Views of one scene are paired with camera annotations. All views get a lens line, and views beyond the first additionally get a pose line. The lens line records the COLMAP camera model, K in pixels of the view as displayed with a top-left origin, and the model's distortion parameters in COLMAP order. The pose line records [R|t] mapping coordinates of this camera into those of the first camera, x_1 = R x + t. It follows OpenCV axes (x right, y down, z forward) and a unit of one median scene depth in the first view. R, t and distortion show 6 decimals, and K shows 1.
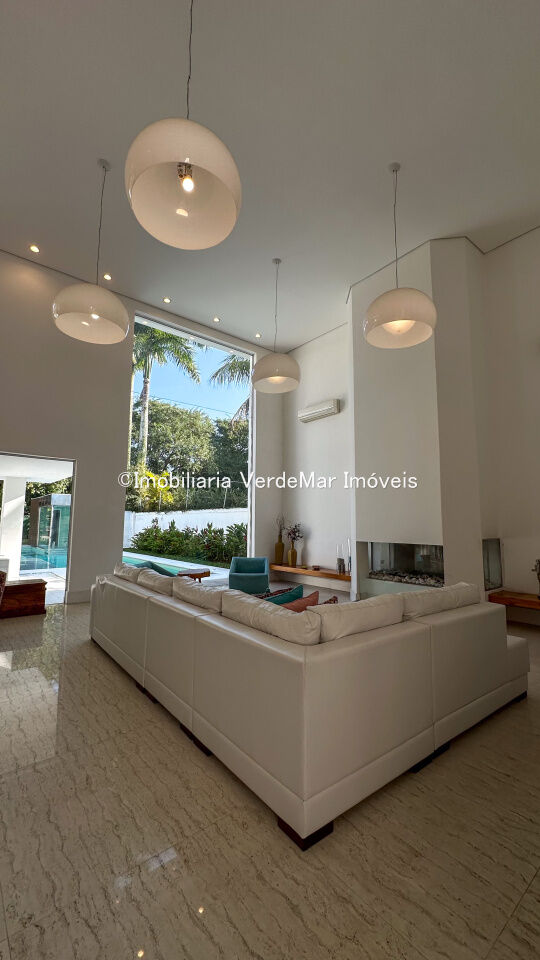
lens RADIAL K [[392.8, 0, 270.4], [0, 392.8, 480.6], [0, 0, 1]] dist [0.001810, -0.000005]
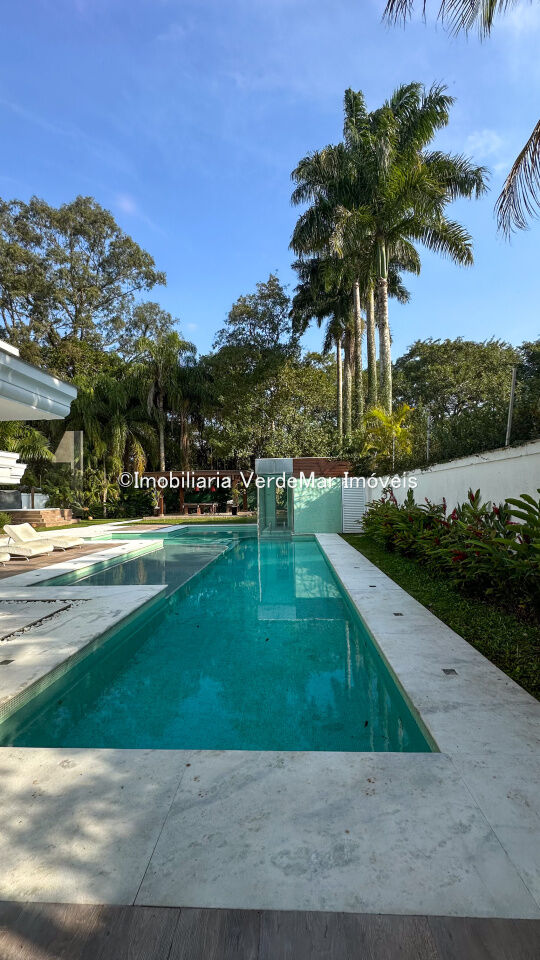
lens RADIAL K [[392.8, 0, 271.6], [0, 392.8, 478.0], [0, 0, 1]] dist [0.001810, -0.000005]
pose [[0.736261, -0.060689, -0.673971, -0.031146], [0.103158, 0.994395, 0.023151, 0.056555], [0.668788, -0.086571, 0.738395, 0.493777]]
